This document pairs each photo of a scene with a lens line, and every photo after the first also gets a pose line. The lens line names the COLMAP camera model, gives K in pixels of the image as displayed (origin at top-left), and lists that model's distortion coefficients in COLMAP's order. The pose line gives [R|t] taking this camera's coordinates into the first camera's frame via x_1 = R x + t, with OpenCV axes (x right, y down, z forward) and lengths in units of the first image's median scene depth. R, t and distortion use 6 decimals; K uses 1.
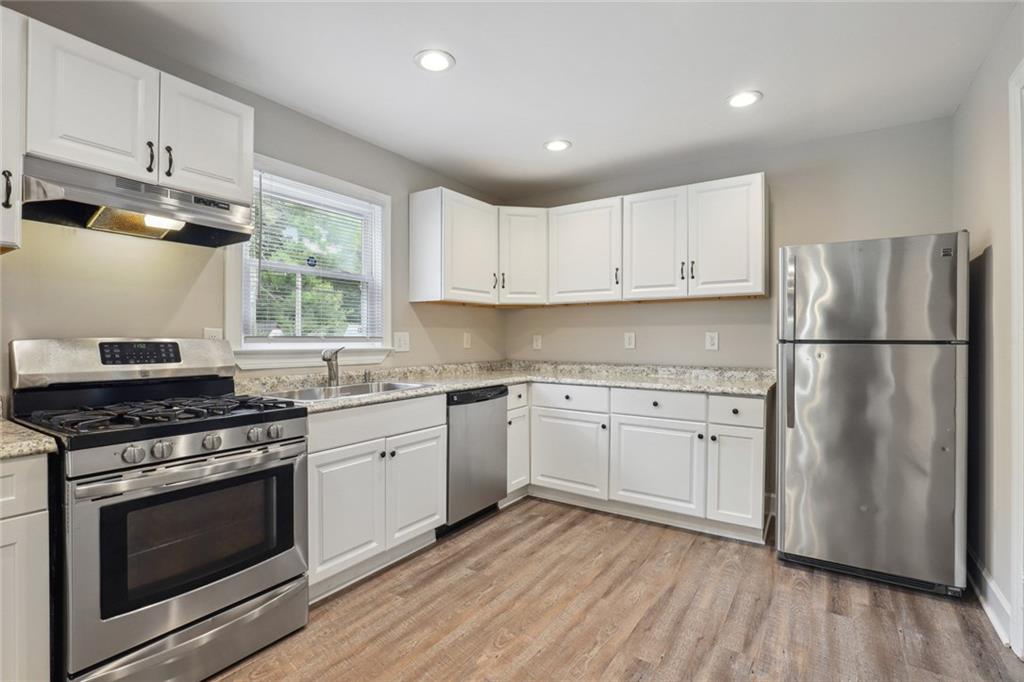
lens RADIAL K [[488.4, 0, 512.3], [0, 488.4, 336.4], [0, 0, 1]] dist [-0.026660, 0.007049]
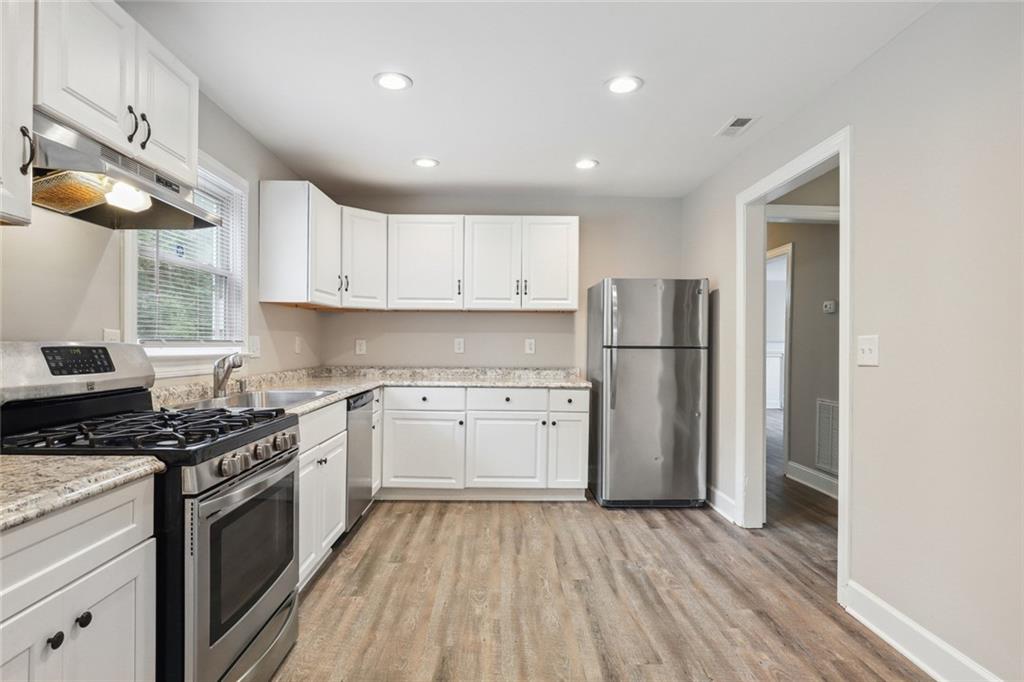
lens RADIAL K [[541.6, 0, 512.0], [0, 541.6, 341.0], [0, 0, 1]] dist [-0.017001, 0.000234]
pose [[0.819443, 0.007866, 0.573107, -0.494442], [-0.008457, 0.999963, -0.001632, -0.001540], [-0.573098, -0.003510, 0.819479, -0.093706]]
